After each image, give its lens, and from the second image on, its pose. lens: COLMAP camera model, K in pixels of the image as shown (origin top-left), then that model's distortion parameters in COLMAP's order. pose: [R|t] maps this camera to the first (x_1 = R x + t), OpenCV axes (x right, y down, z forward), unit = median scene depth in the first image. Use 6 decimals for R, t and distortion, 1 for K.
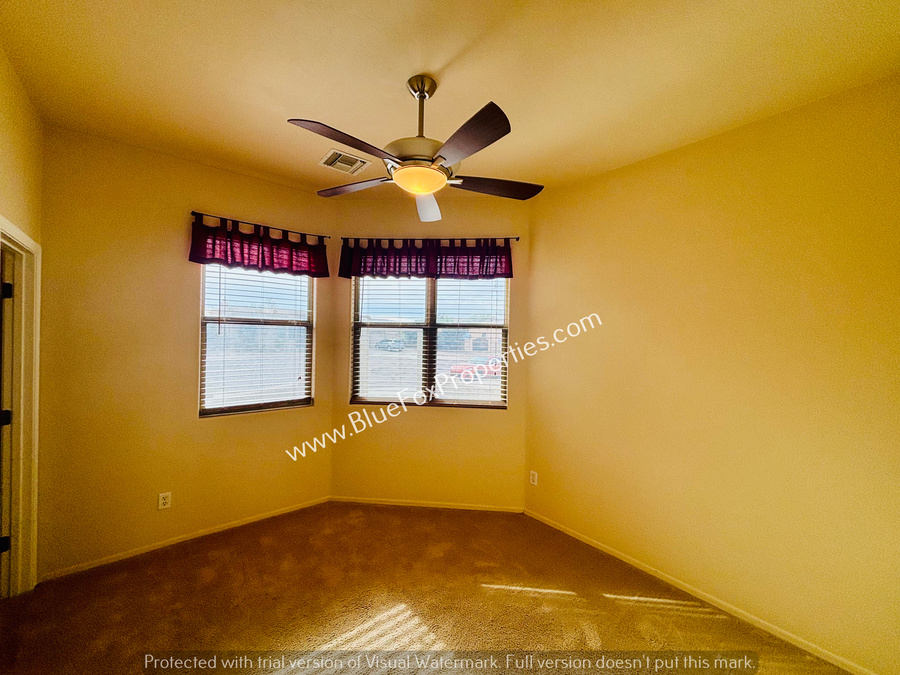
lens RADIAL K [[360.7, 0, 447.5], [0, 360.7, 335.1], [0, 0, 1]] dist [0.001183, -0.000536]
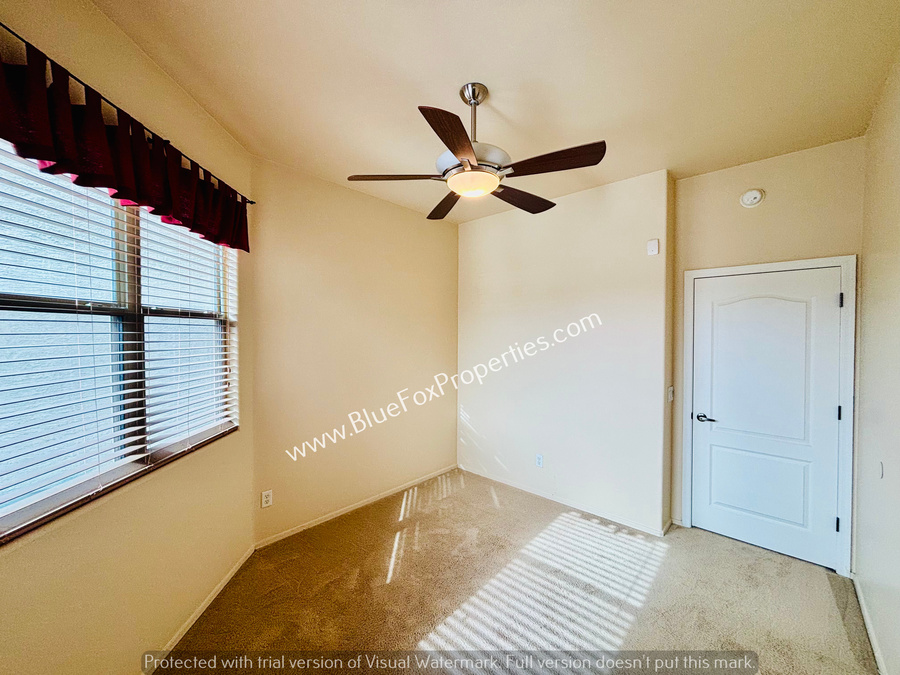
lens RADIAL K [[360.7, 0, 447.5], [0, 360.7, 337.7], [0, 0, 1]] dist [0.001183, -0.000536]
pose [[-0.125396, -0.030967, 0.991623, -0.625088], [-0.004558, 0.999520, 0.030637, -0.006442], [-0.992096, -0.000678, -0.125477, 0.678269]]
